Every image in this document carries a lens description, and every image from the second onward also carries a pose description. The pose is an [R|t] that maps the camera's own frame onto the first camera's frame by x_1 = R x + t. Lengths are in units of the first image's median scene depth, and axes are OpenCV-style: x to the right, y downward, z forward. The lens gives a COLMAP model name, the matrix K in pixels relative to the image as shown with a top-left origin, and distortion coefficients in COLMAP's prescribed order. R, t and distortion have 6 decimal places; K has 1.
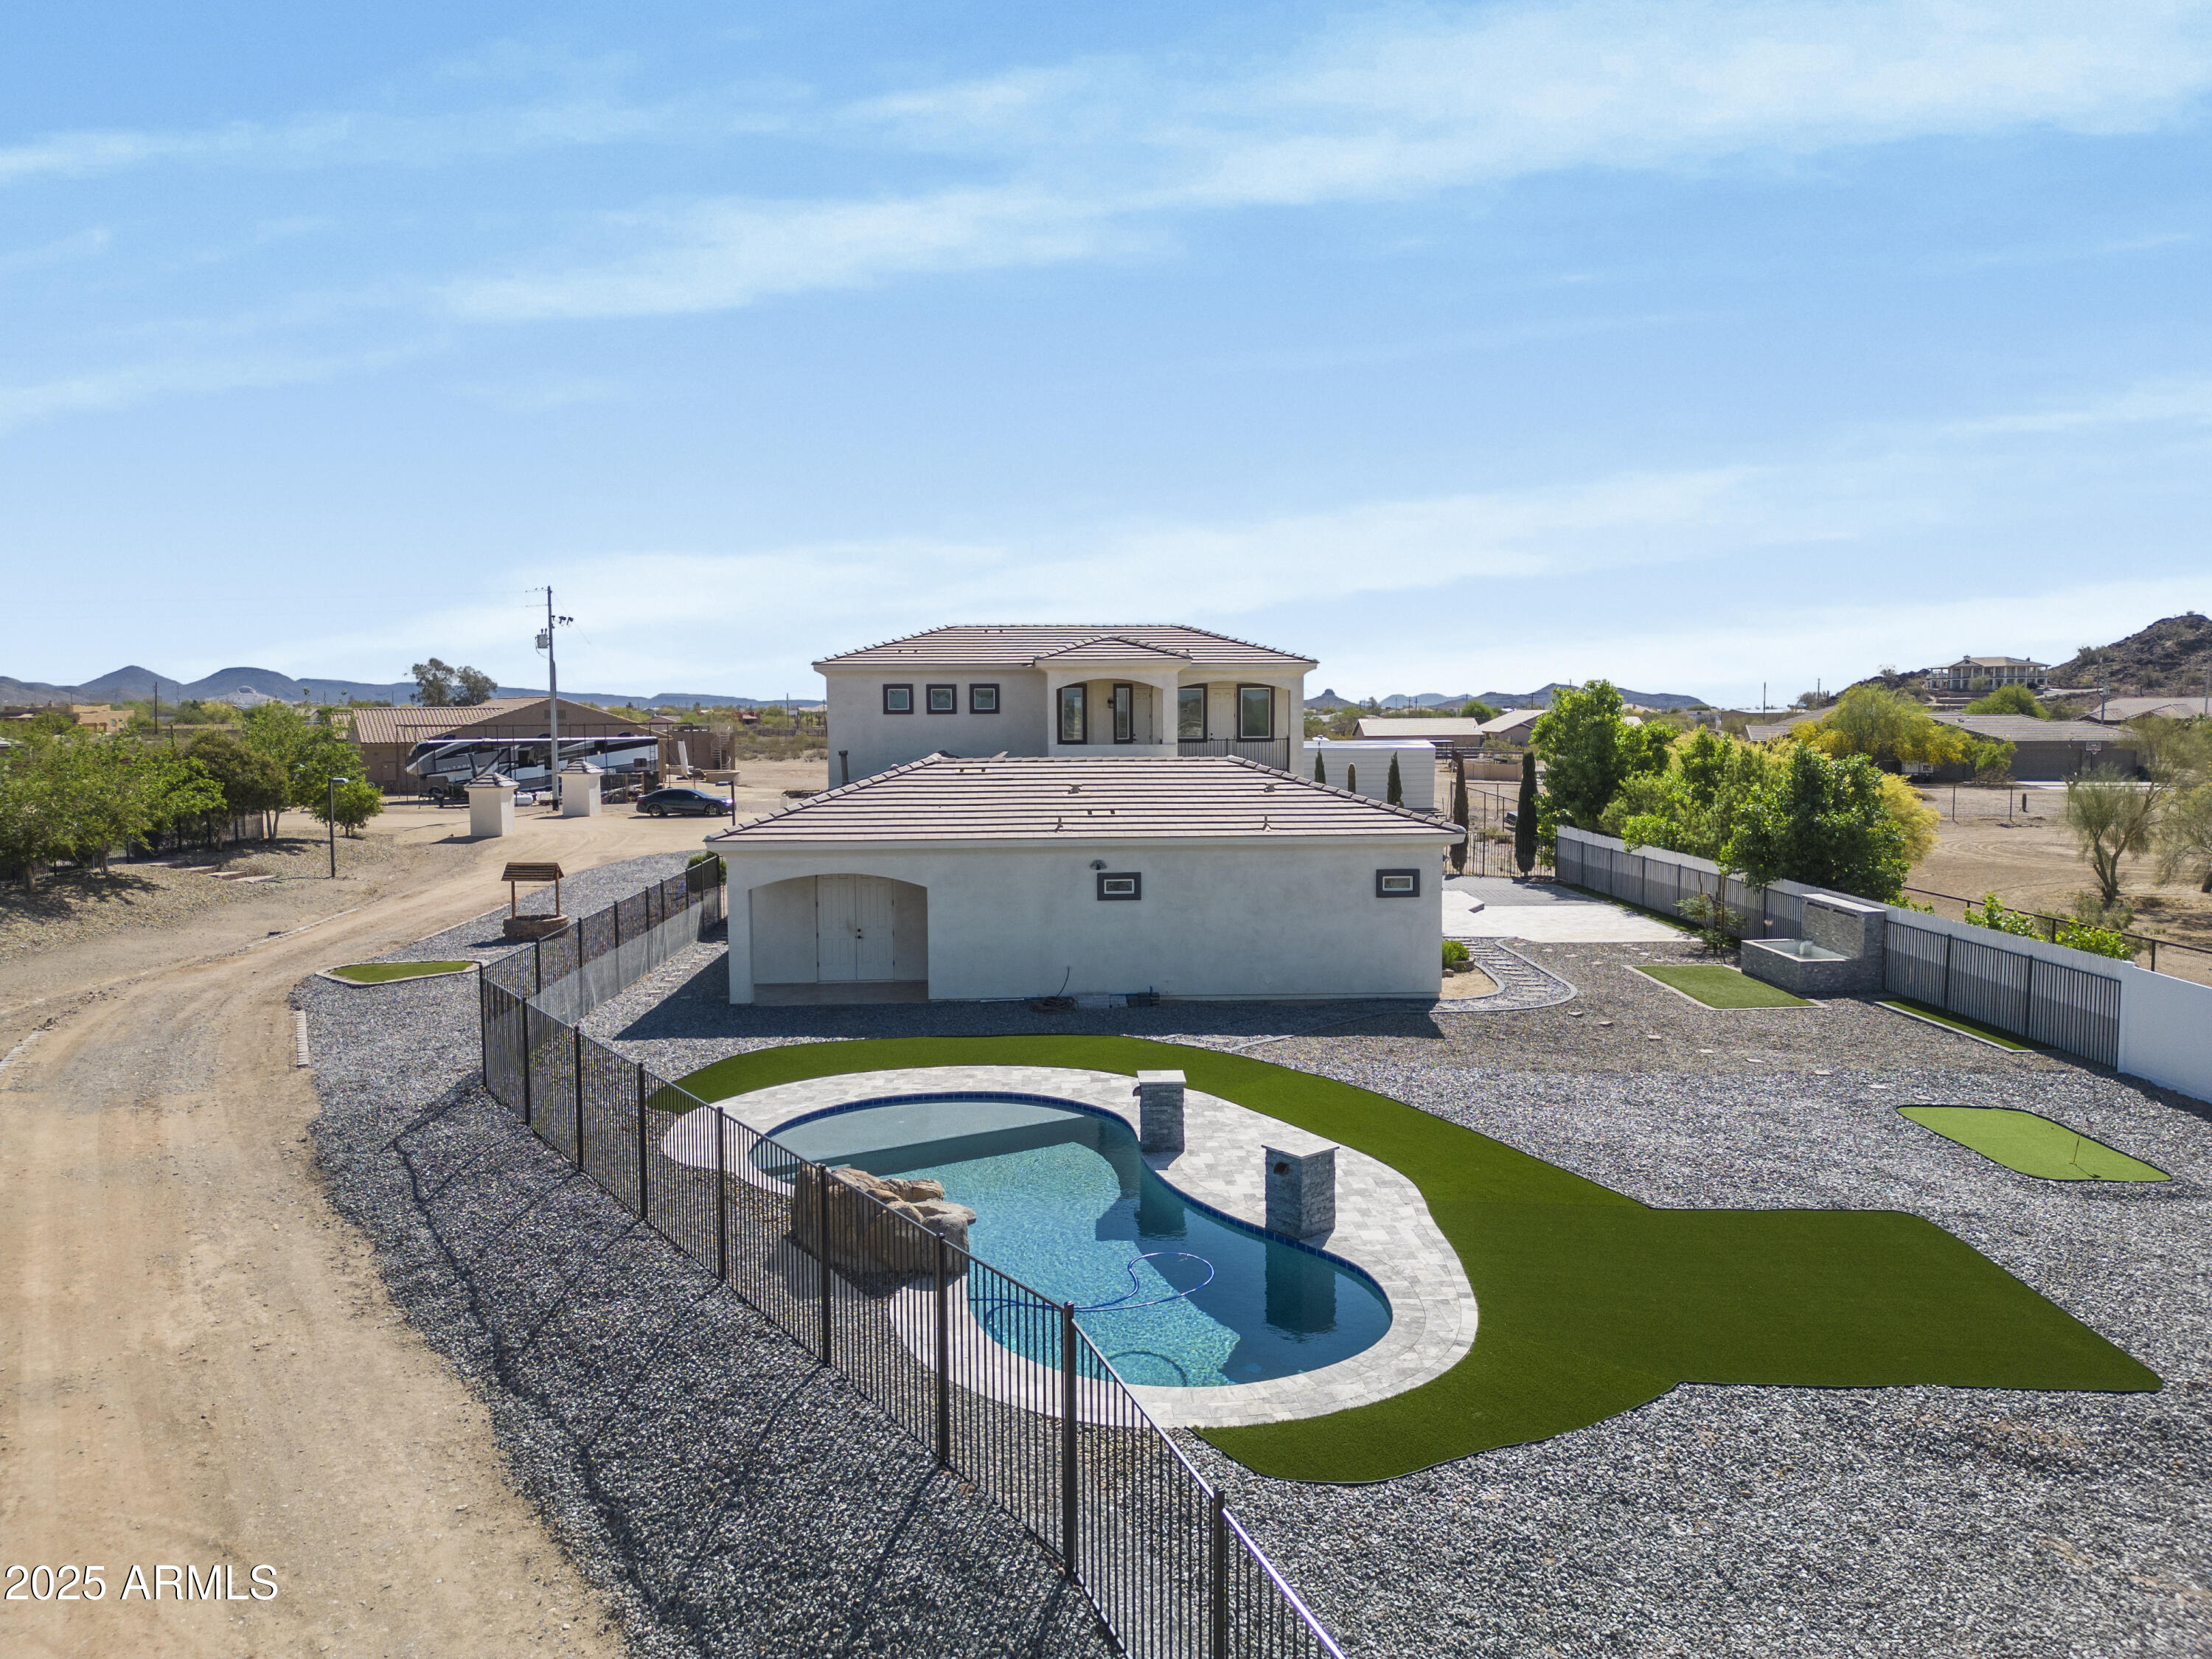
lens RADIAL K [[1567.7, 0, 1106.0], [0, 1567.7, 829.5], [0, 0, 1]] dist [0.064918, -0.052519]
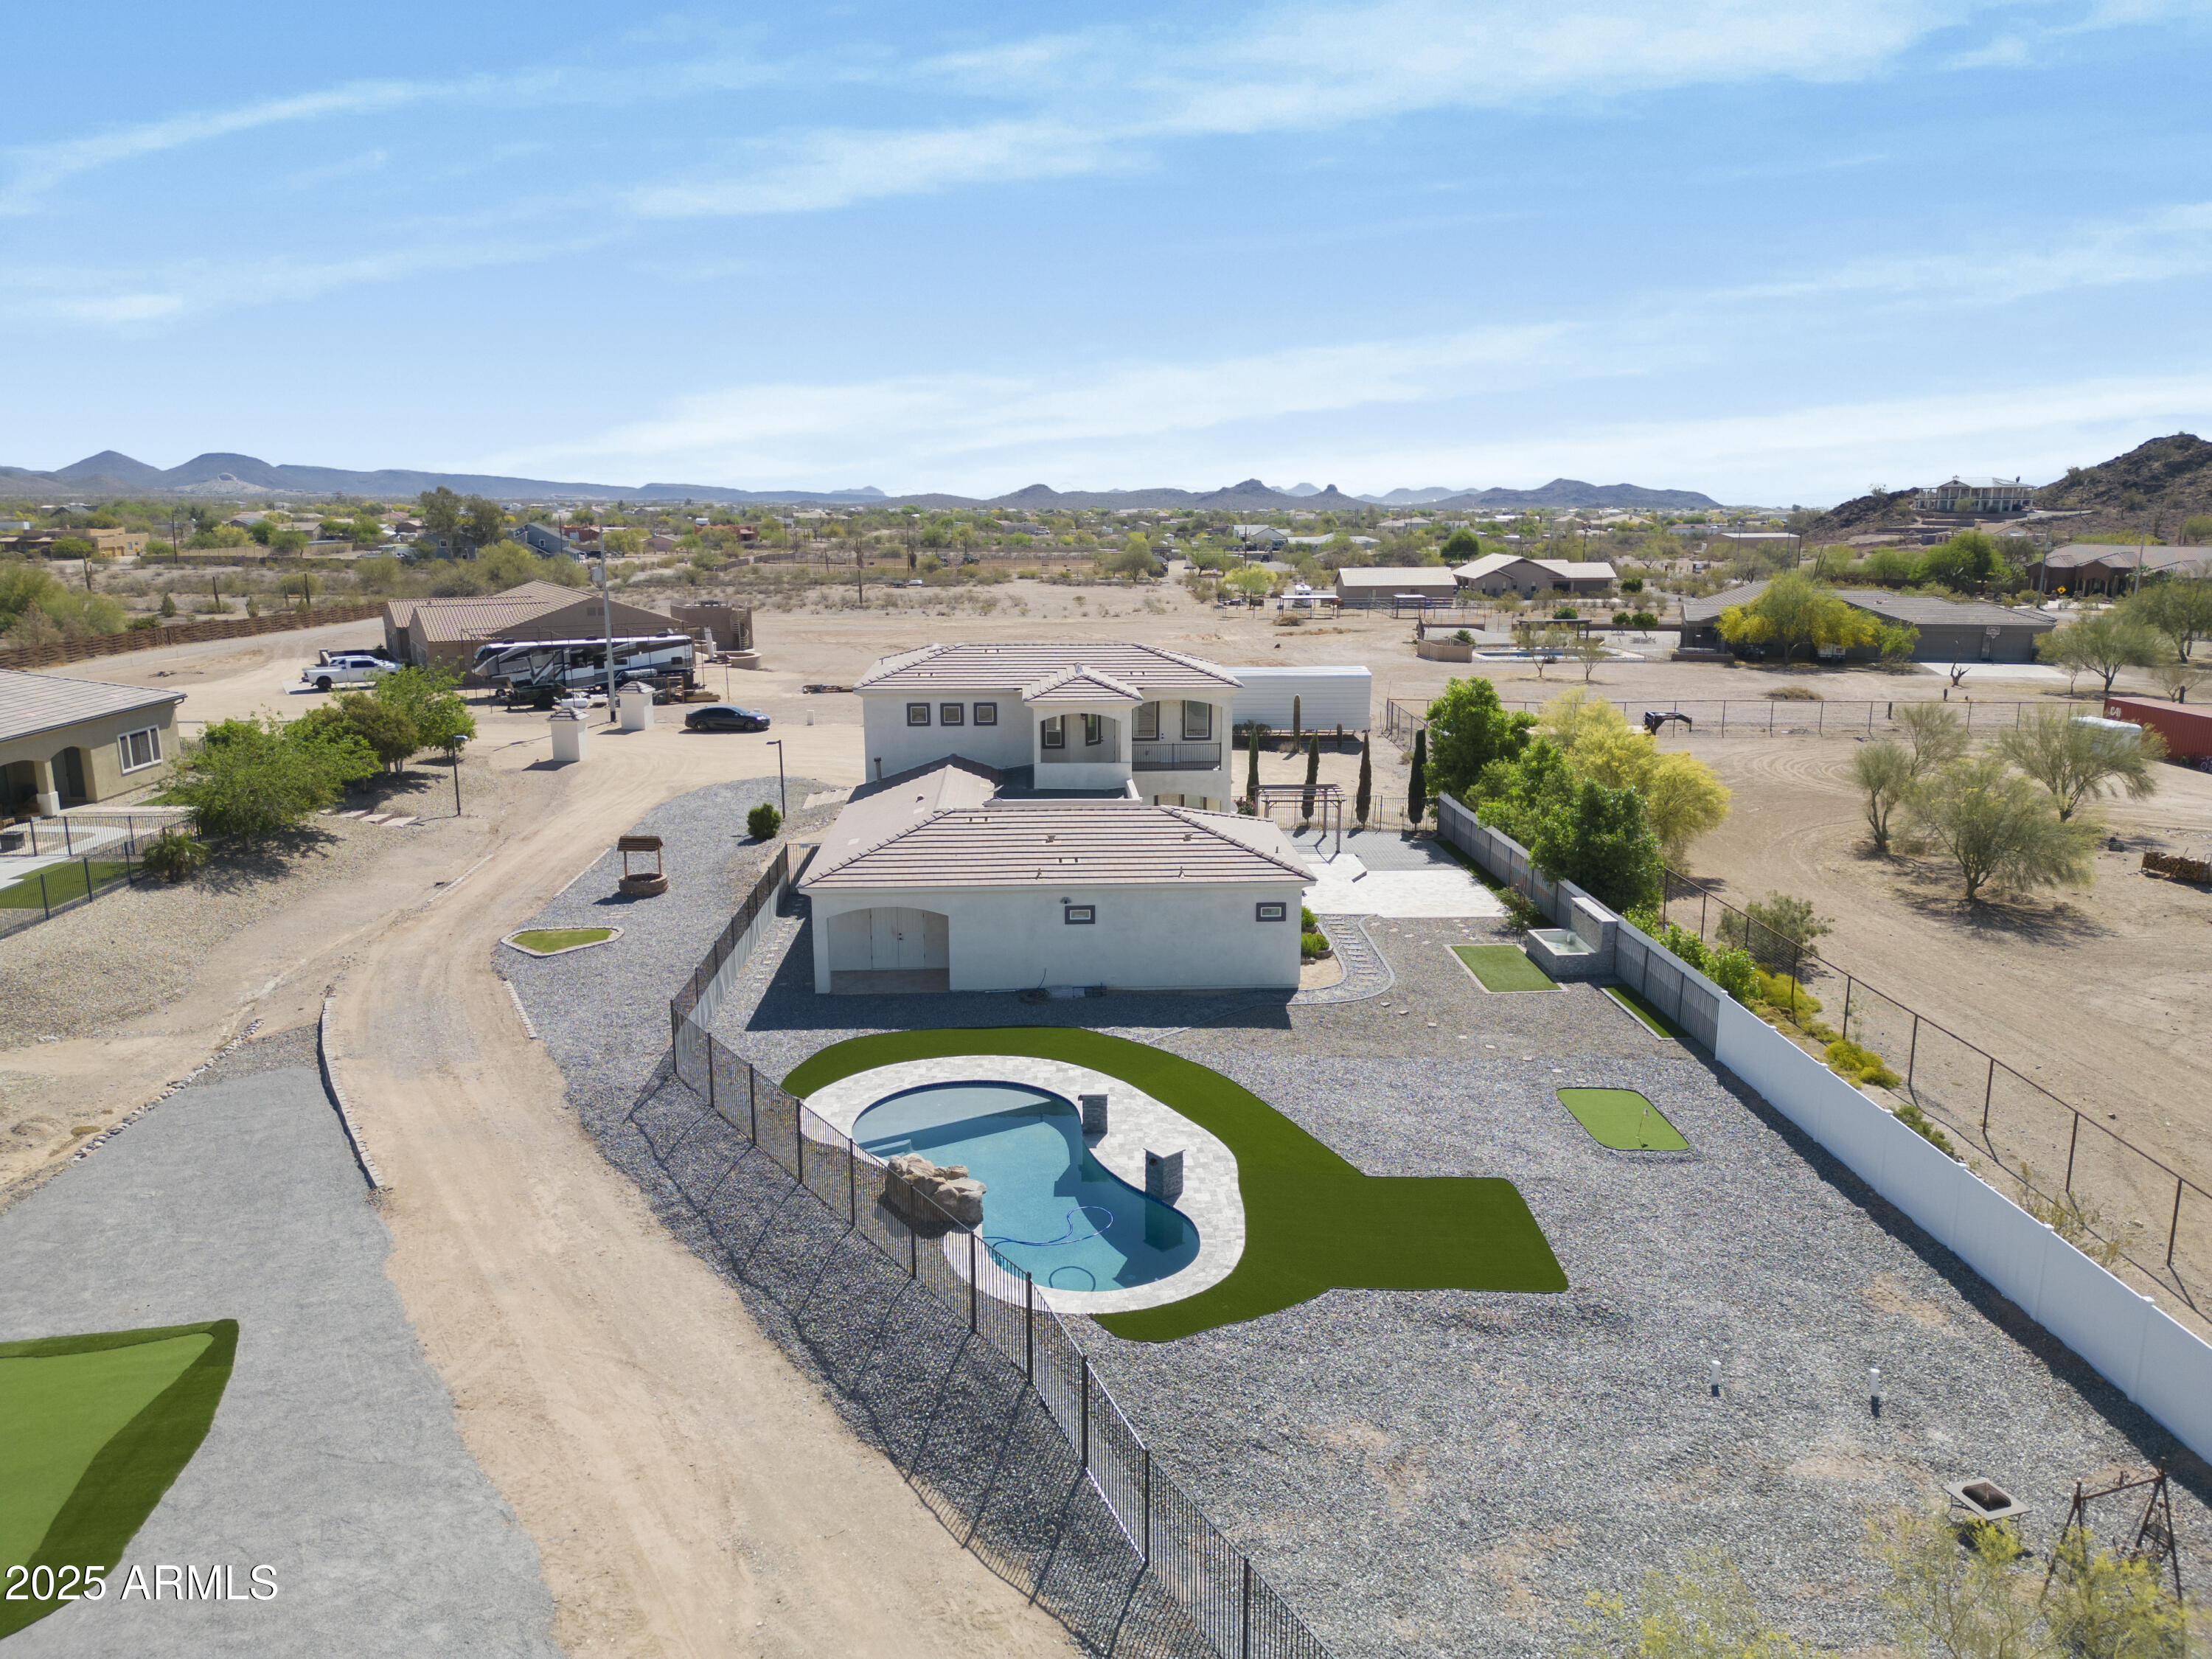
lens RADIAL K [[1564.2, 0, 1106.0], [0, 1564.2, 829.5], [0, 0, 1]] dist [0.082125, -0.075147]
pose [[0.999985, 0.004836, 0.002425, 0.040756], [-0.005109, 0.991627, 0.129033, -0.325272], [-0.001781, -0.129043, 0.991637, -0.612917]]
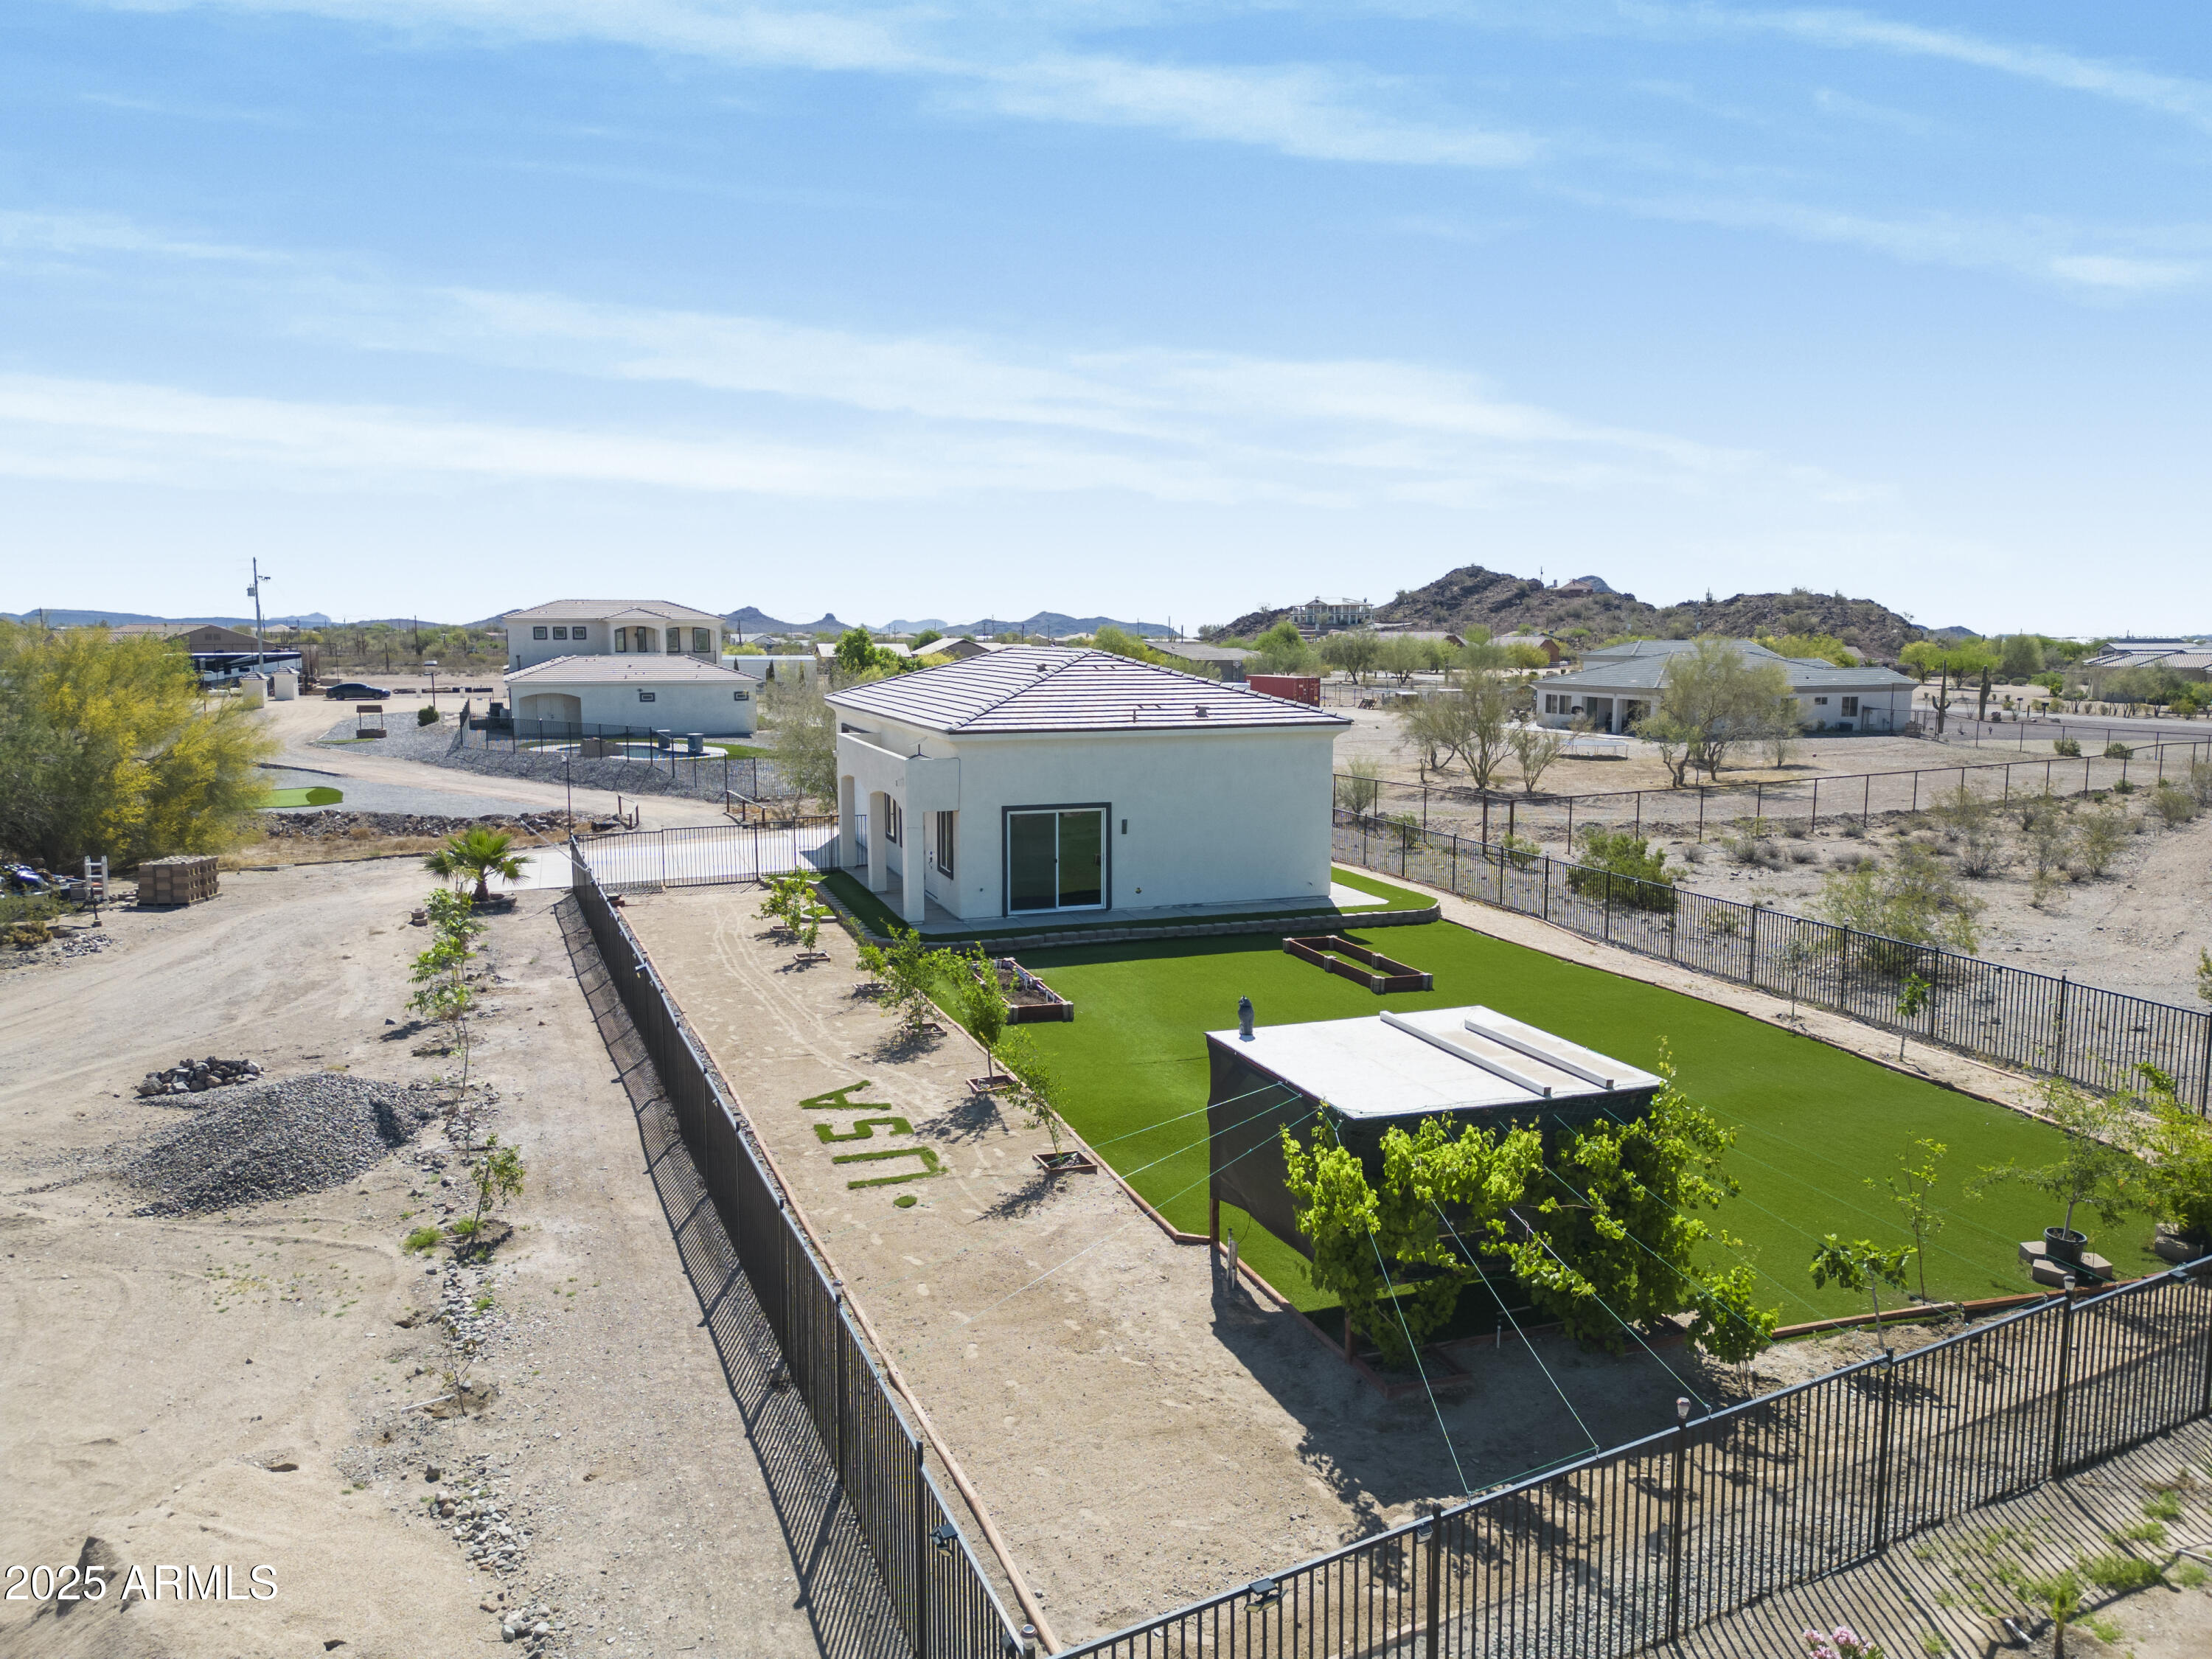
lens RADIAL K [[1564.2, 0, 1106.0], [0, 1564.2, 829.5], [0, 0, 1]] dist [0.082125, -0.075147]
pose [[0.951790, -0.034353, 0.304820, -0.120027], [0.020077, 0.998555, 0.049847, 0.224162], [-0.306092, -0.041324, 0.951105, -3.114487]]
